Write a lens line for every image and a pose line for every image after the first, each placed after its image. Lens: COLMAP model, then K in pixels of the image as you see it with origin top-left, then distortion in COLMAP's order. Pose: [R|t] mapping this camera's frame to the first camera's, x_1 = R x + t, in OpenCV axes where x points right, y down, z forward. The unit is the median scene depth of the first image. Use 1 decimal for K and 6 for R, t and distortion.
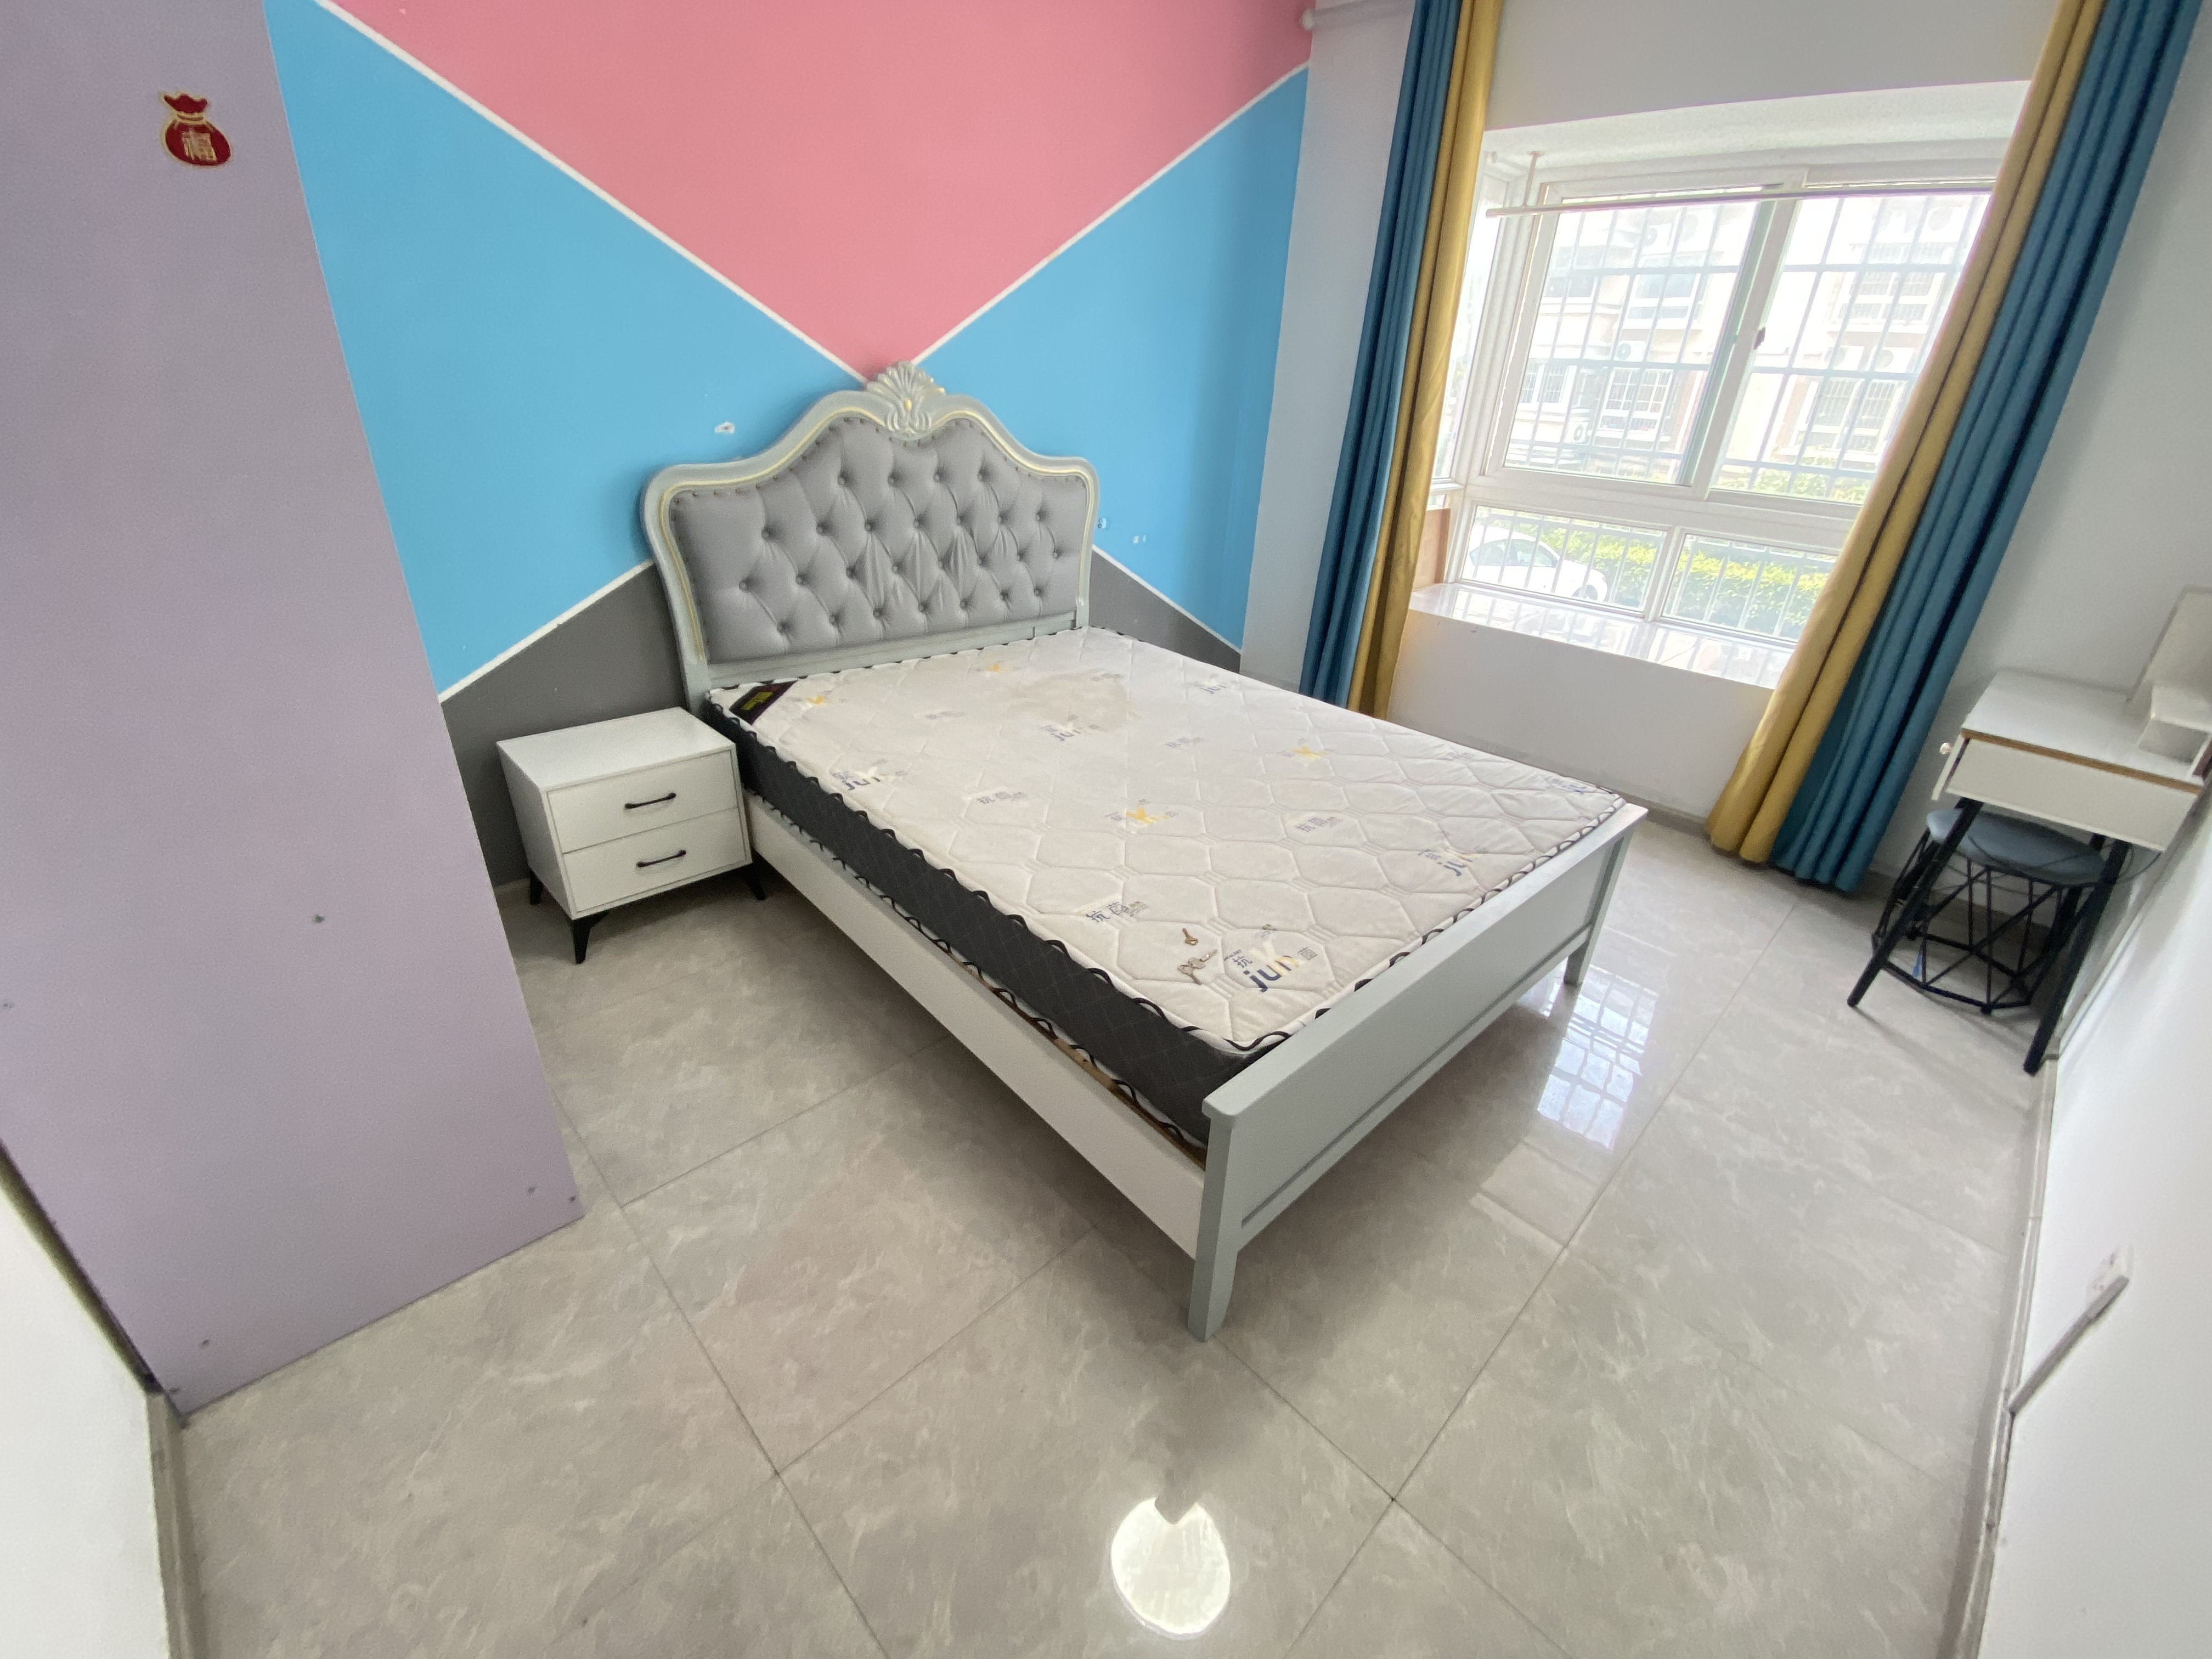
lens RADIAL K [[902.1, 0, 1104.8], [0, 902.1, 822.2], [0, 0, 1]] dist [0.031316, -0.024500]
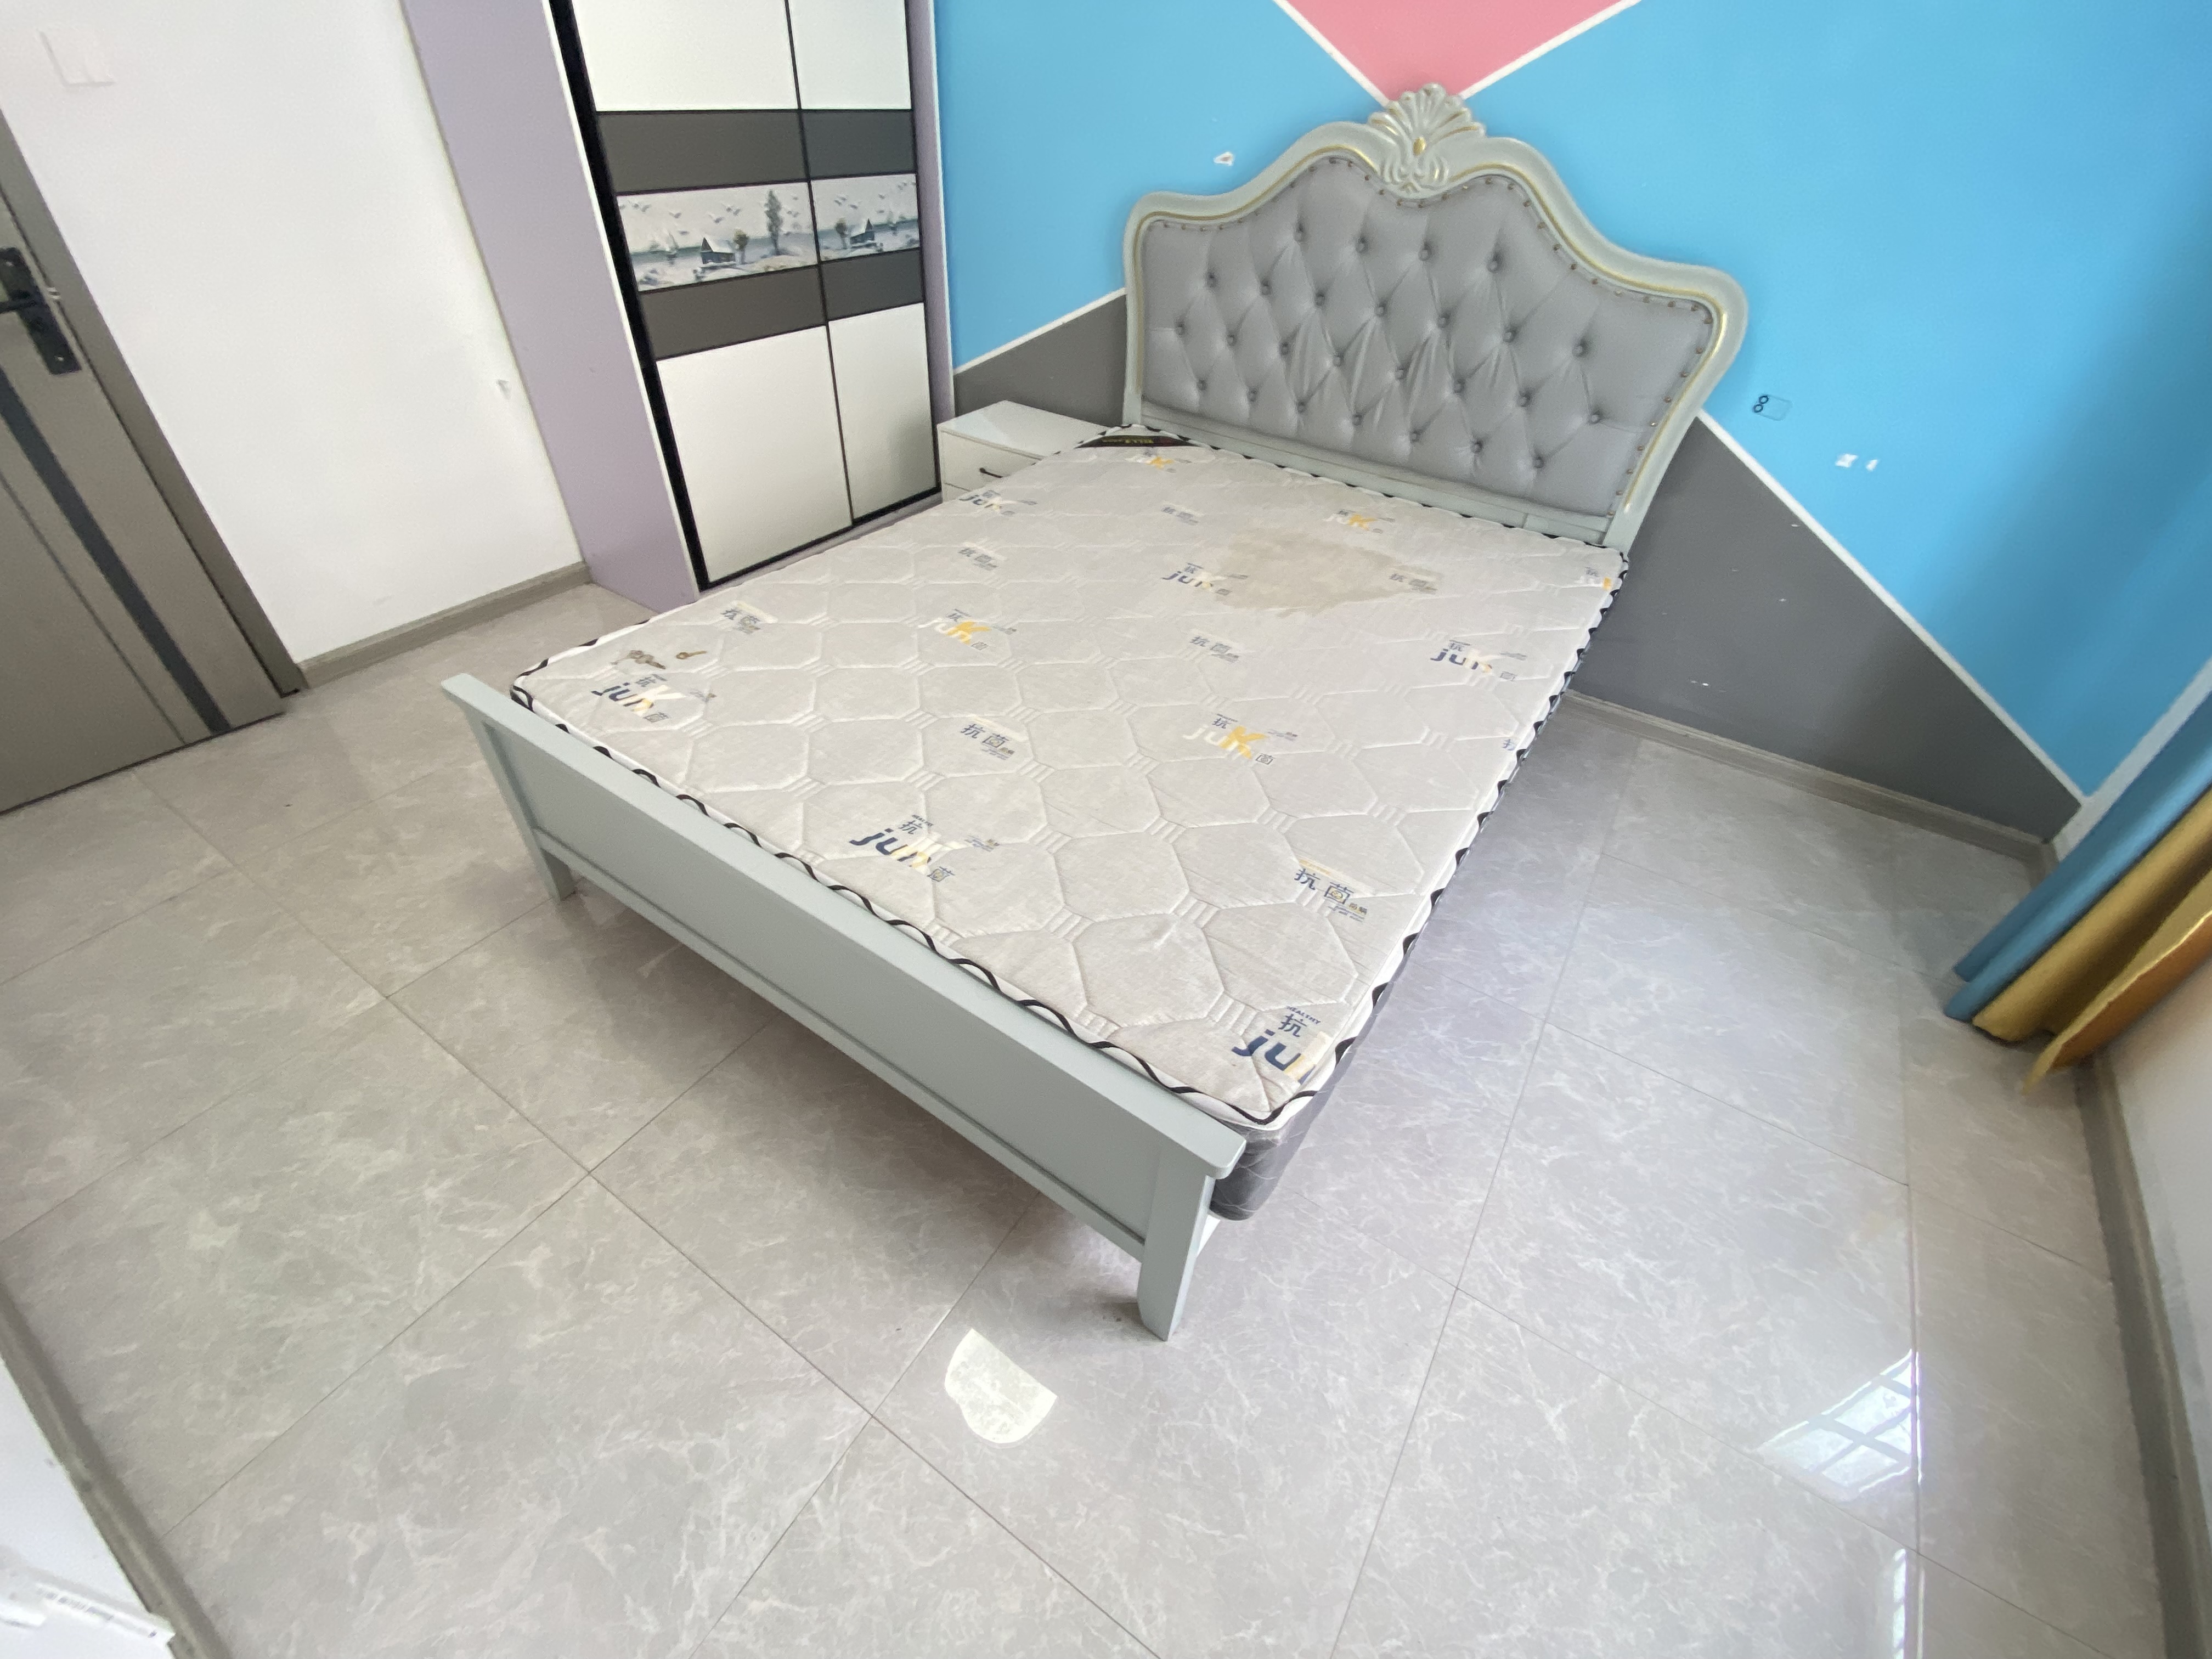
lens RADIAL K [[902.1, 0, 1104.8], [0, 902.1, 822.2], [0, 0, 1]] dist [0.031316, -0.024500]
pose [[0.228155, 0.602630, -0.764710, 0.956046], [-0.468178, 0.756565, 0.456528, -0.367168], [0.853671, 0.253861, 0.454752, 0.828987]]
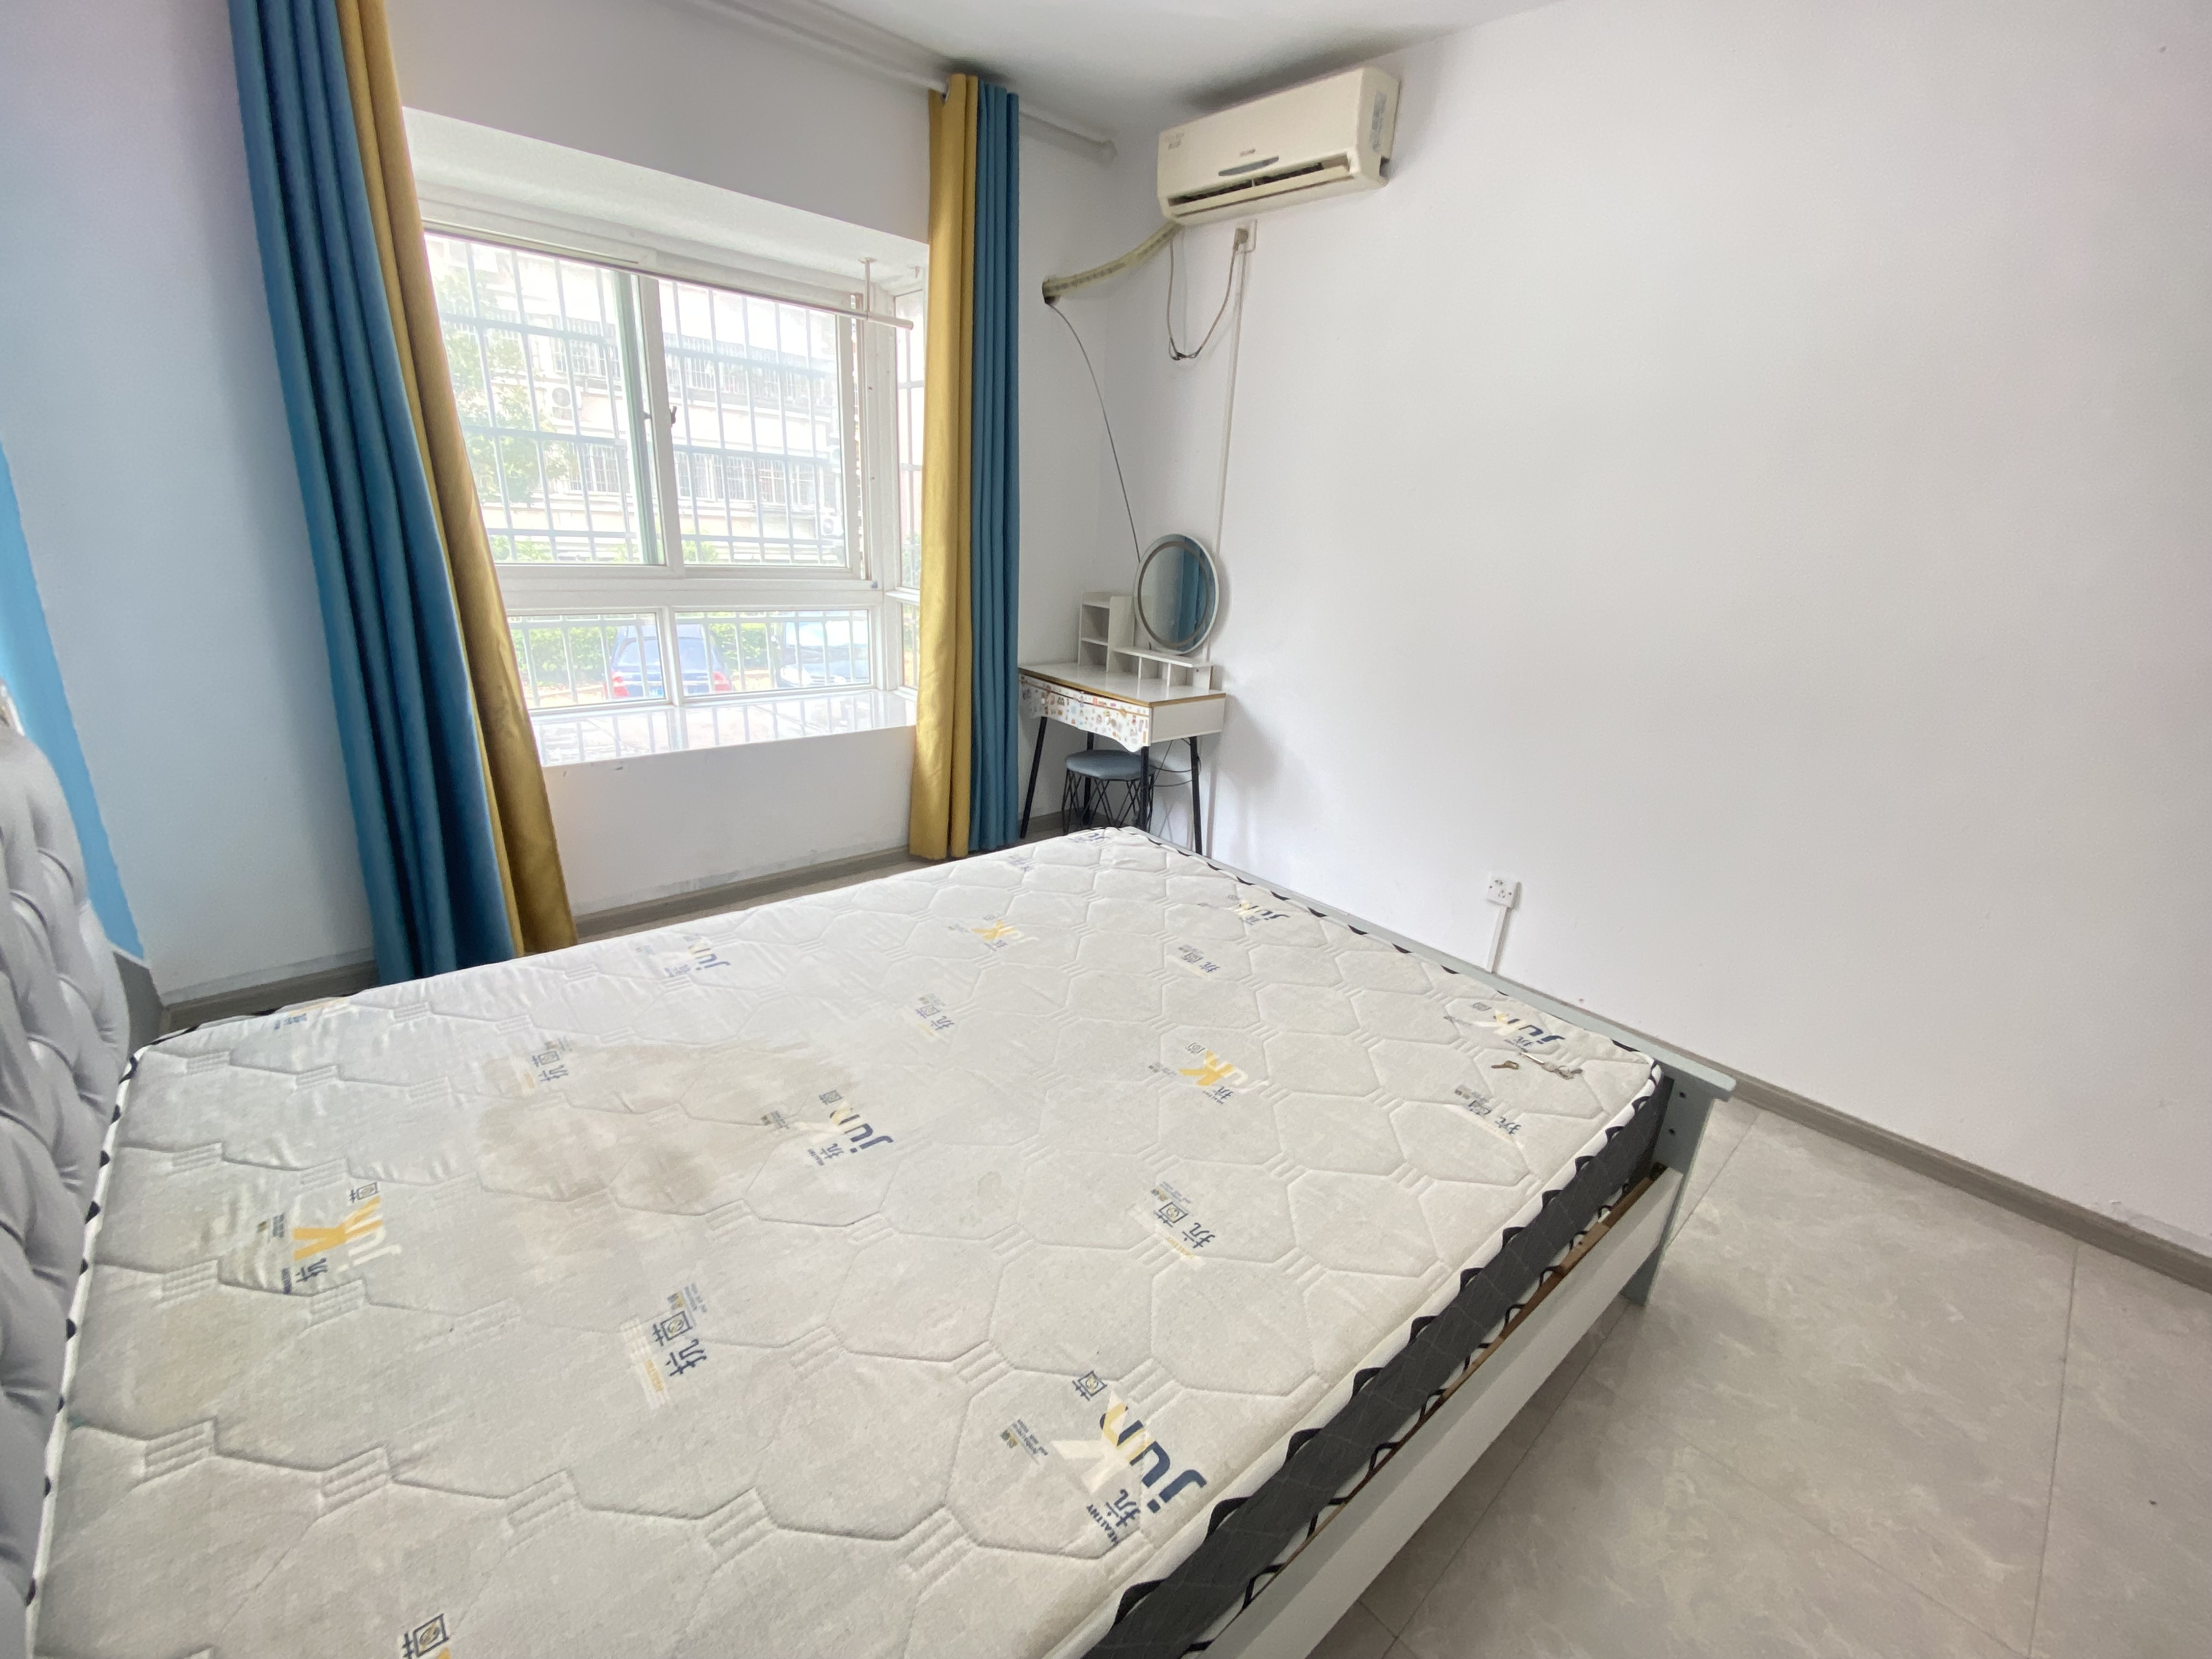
lens RADIAL K [[888.8, 0, 1103.1], [0, 888.8, 829.0], [0, 0, 1]] dist [0.058638, -0.044498]
pose [[0.034806, -0.368752, 0.928876, -0.615629], [0.394372, 0.859081, 0.326267, -0.488946], [-0.918291, 0.354967, 0.175327, 0.964094]]
